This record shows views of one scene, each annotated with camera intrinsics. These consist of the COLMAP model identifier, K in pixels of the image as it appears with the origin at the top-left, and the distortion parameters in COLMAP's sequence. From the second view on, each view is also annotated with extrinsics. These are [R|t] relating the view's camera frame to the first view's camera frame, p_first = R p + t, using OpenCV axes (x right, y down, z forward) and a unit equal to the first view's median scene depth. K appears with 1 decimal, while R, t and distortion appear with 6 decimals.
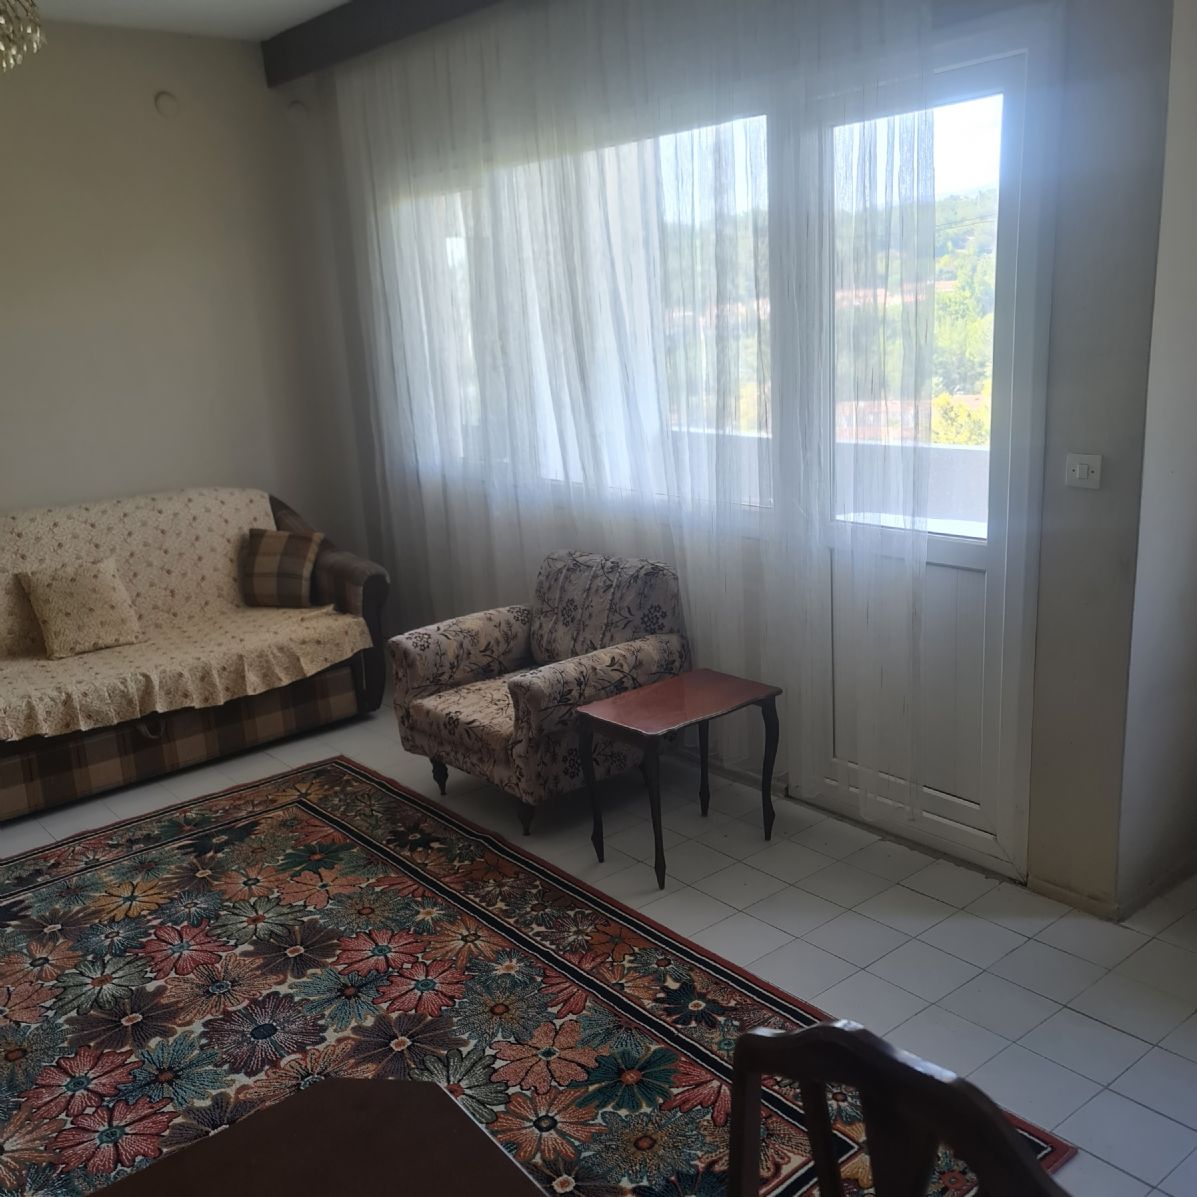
lens RADIAL K [[1170.3, 0, 604.4], [0, 1170.3, 617.2], [0, 0, 1]] dist [0.058678, 0.000000]
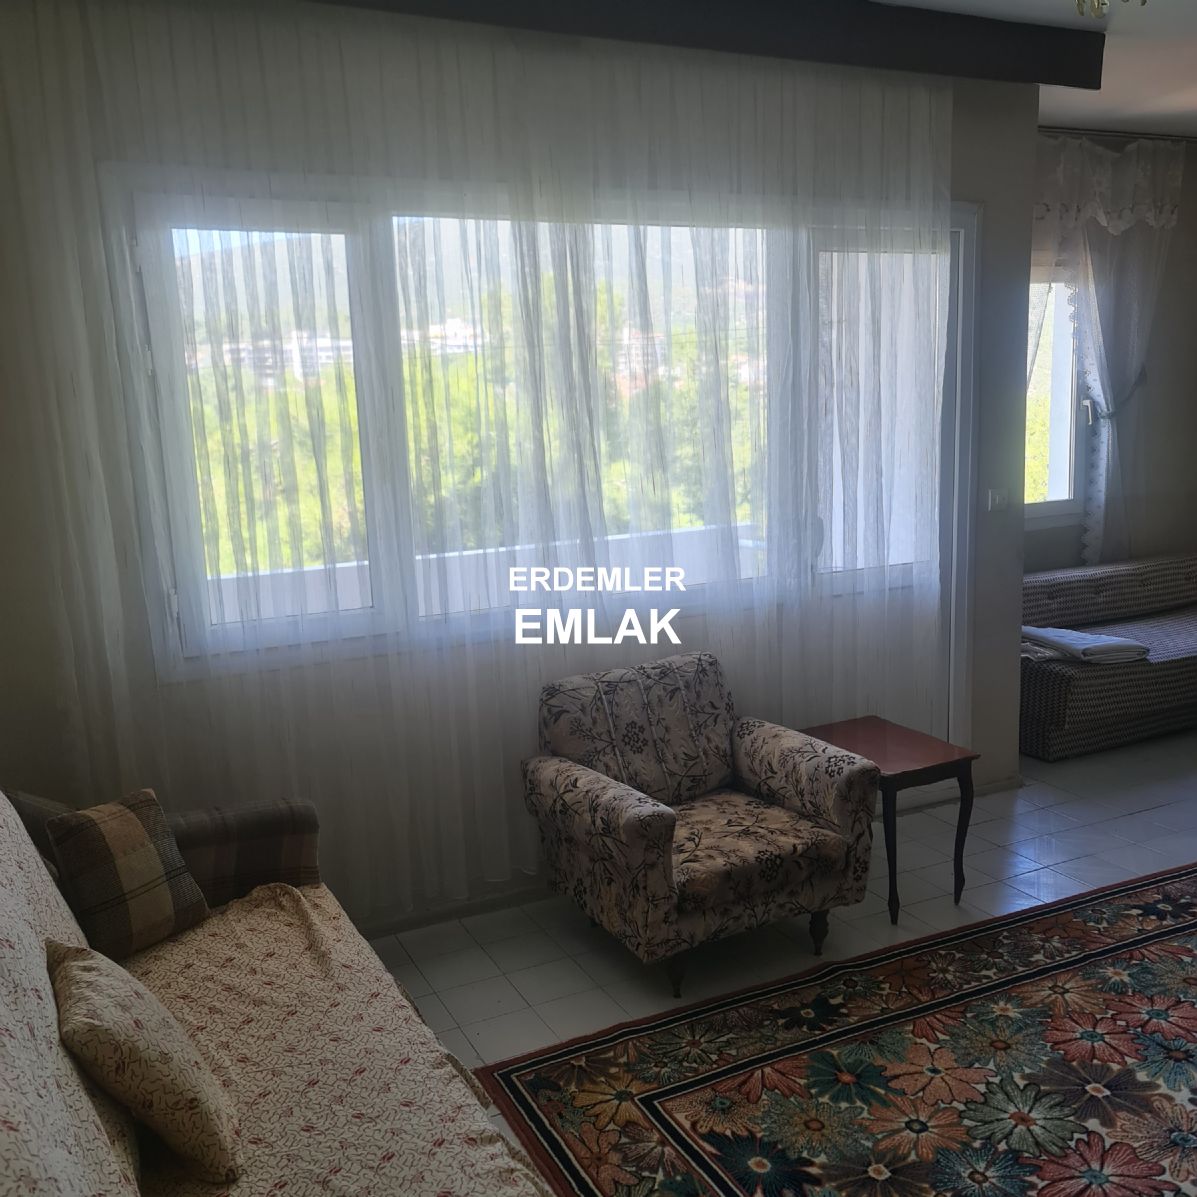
lens RADIAL K [[1170.3, 0, 607.5], [0, 1170.3, 618.6], [0, 0, 1]] dist [0.058678, 0.000000]
pose [[0.249618, -0.135250, 0.958853, -1.024541], [0.280990, 0.957710, 0.061939, -0.176708], [-0.926680, 0.253967, 0.277066, 0.911410]]
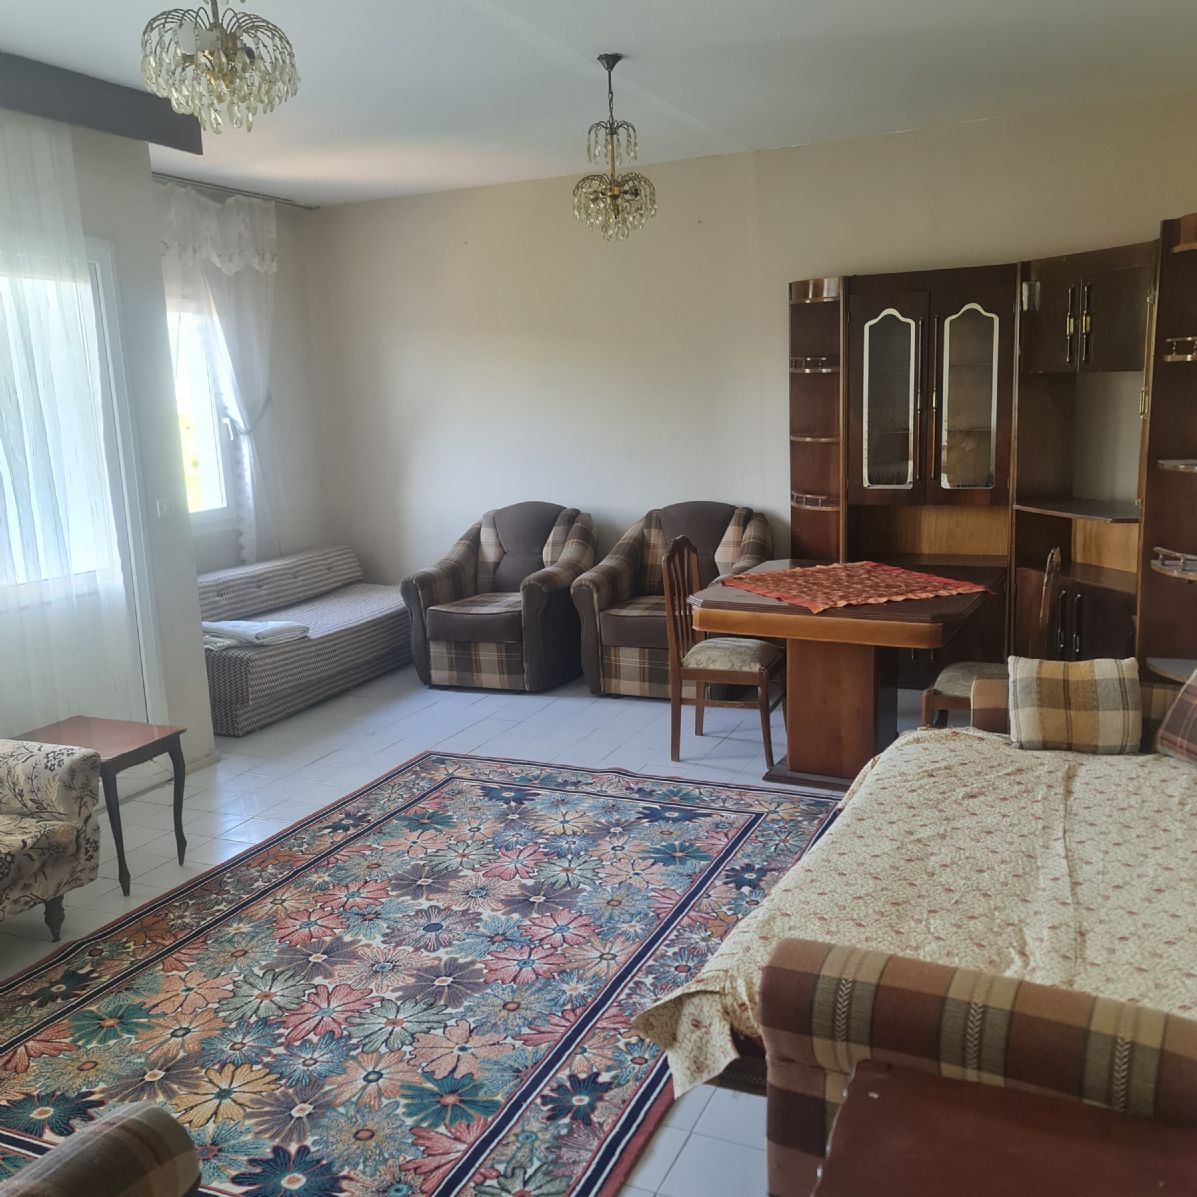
lens RADIAL K [[1170.3, 0, 628.2], [0, 1170.3, 604.5], [0, 0, 1]] dist [0.058678, 0.000000]
pose [[-0.446441, -0.099967, 0.889212, -1.205501], [0.288767, 0.924476, 0.248911, -0.188117], [-0.846938, 0.367899, -0.383857, 0.959751]]
